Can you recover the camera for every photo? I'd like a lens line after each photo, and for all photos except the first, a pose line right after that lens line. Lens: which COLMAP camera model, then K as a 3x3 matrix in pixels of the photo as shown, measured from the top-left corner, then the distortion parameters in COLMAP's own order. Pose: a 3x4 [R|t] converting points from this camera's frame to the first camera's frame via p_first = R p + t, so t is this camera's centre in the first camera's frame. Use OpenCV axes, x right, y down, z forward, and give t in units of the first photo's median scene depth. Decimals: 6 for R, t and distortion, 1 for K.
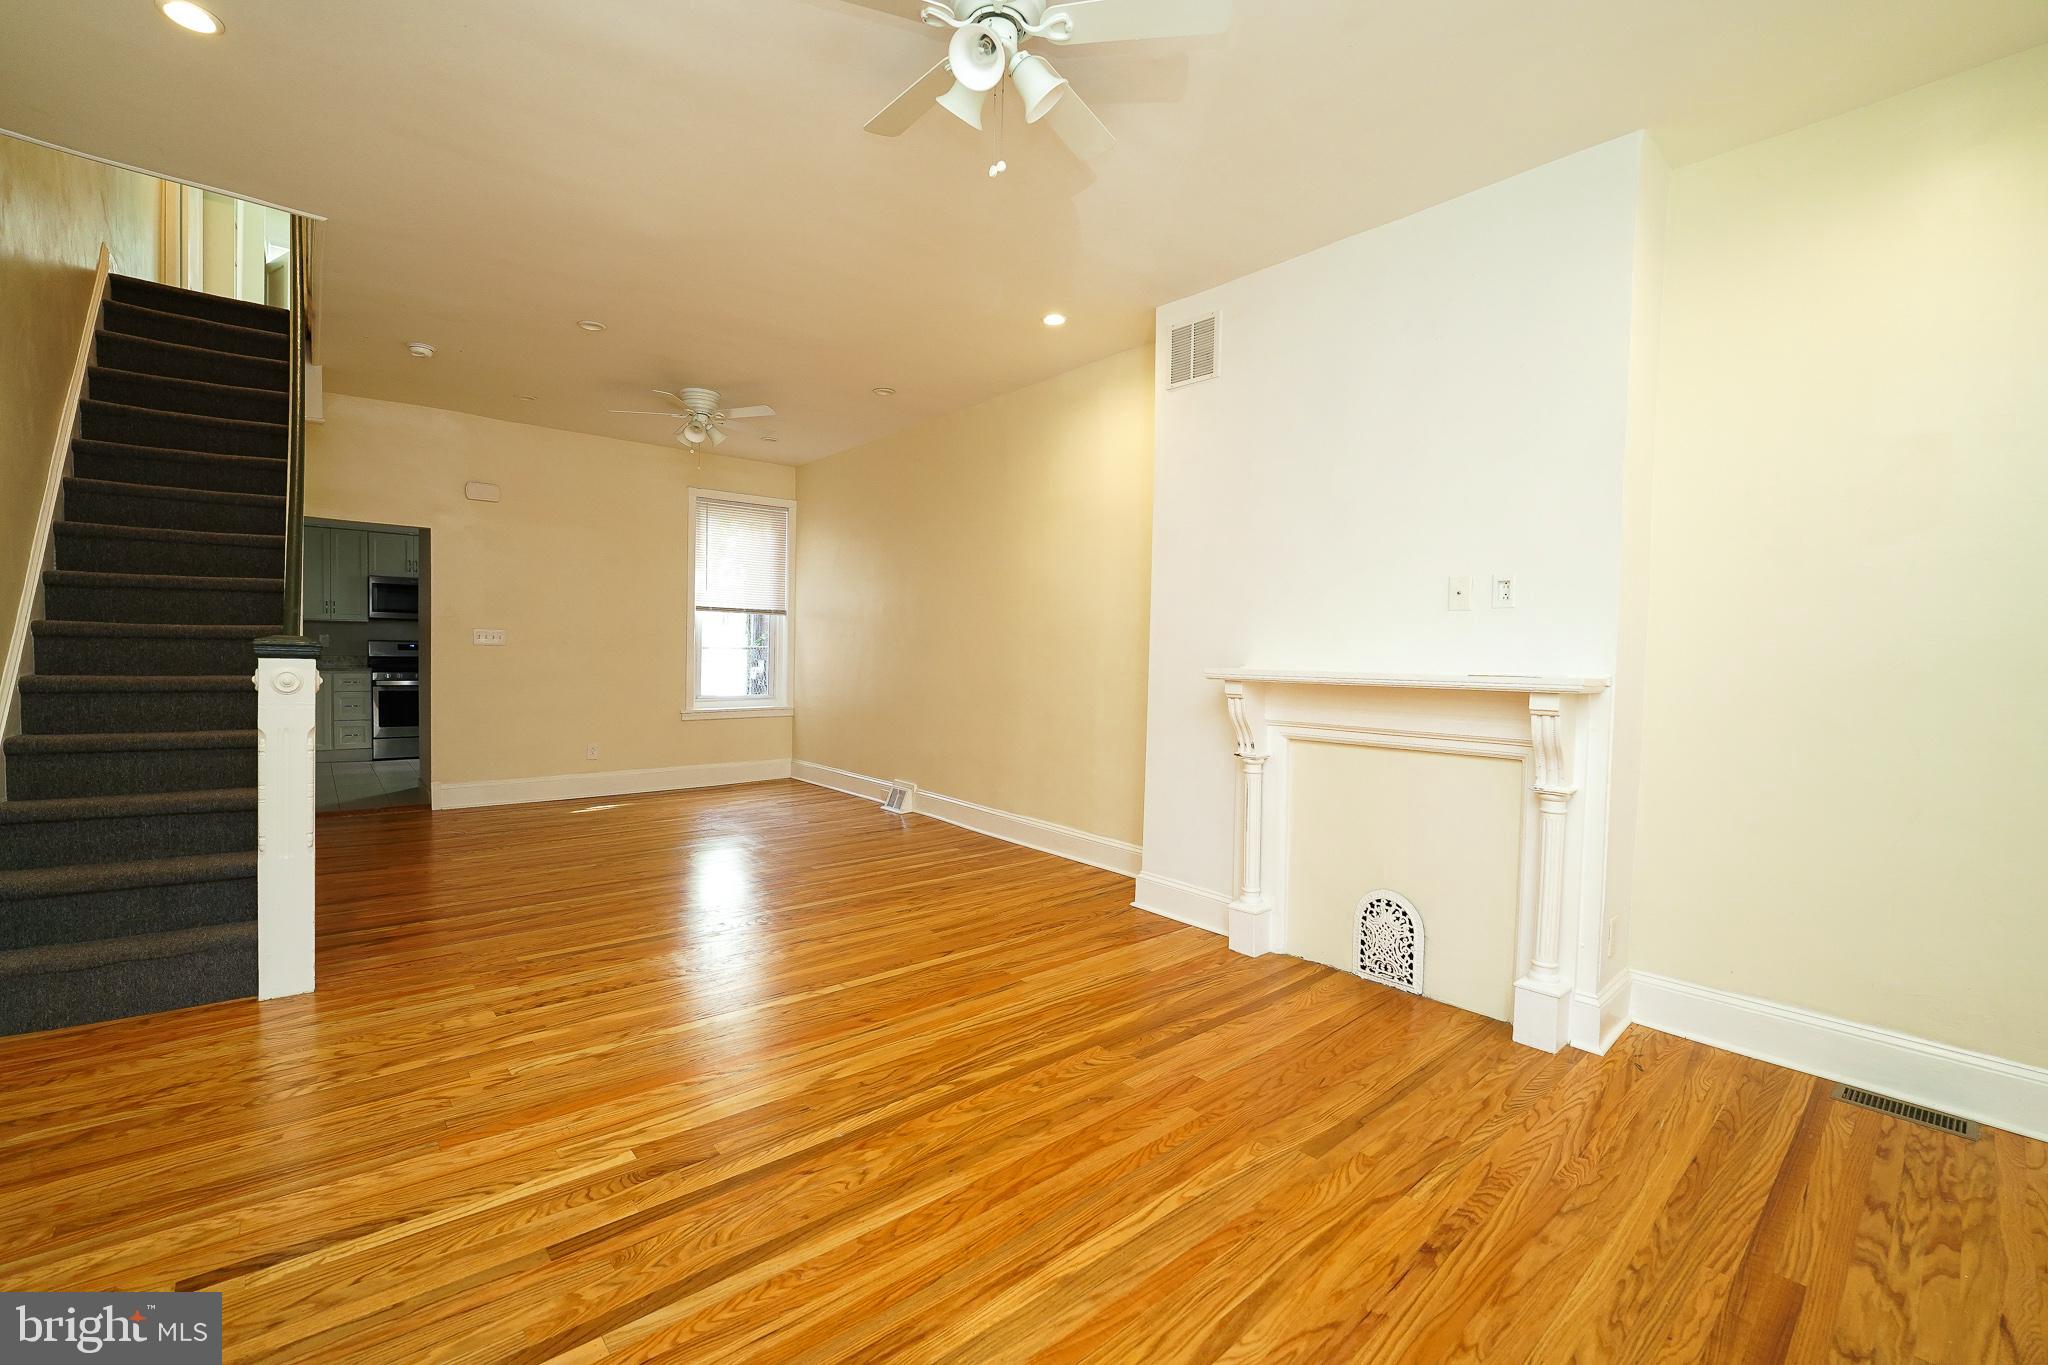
lens RADIAL K [[855.2, 0, 1023.3], [0, 855.2, 684.2], [0, 0, 1]] dist [-0.027618, 0.002868]
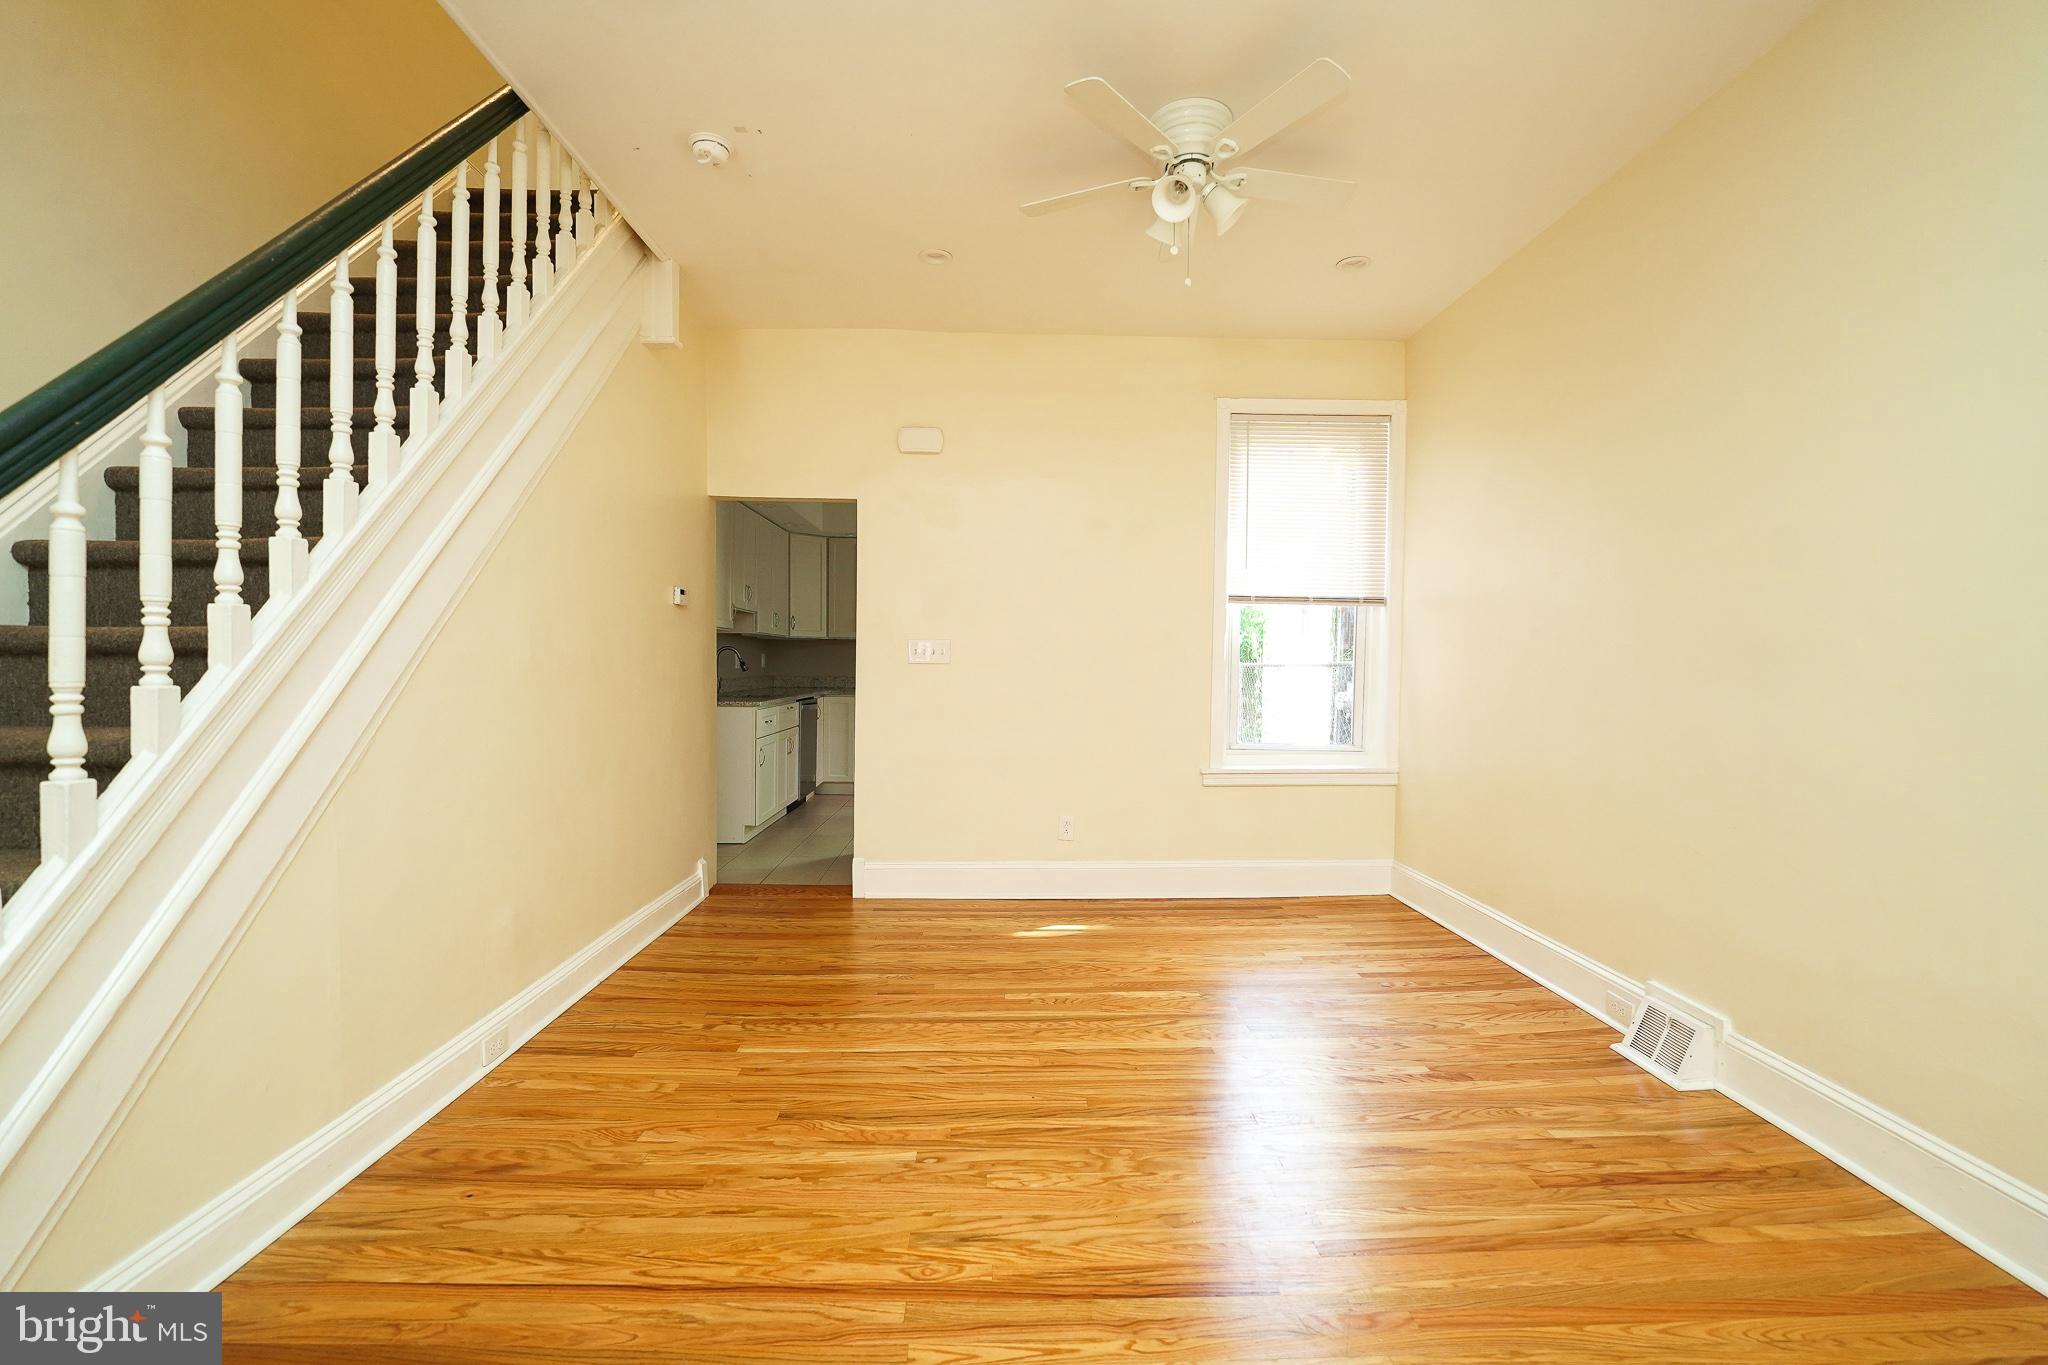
lens RADIAL K [[855.2, 0, 1023.3], [0, 855.2, 684.2], [0, 0, 1]] dist [-0.027618, 0.002868]
pose [[0.776761, 0.004458, -0.629779, -0.263372], [-0.017769, 0.999732, -0.014840, -0.039396], [0.629544, 0.022718, 0.776632, 0.990048]]
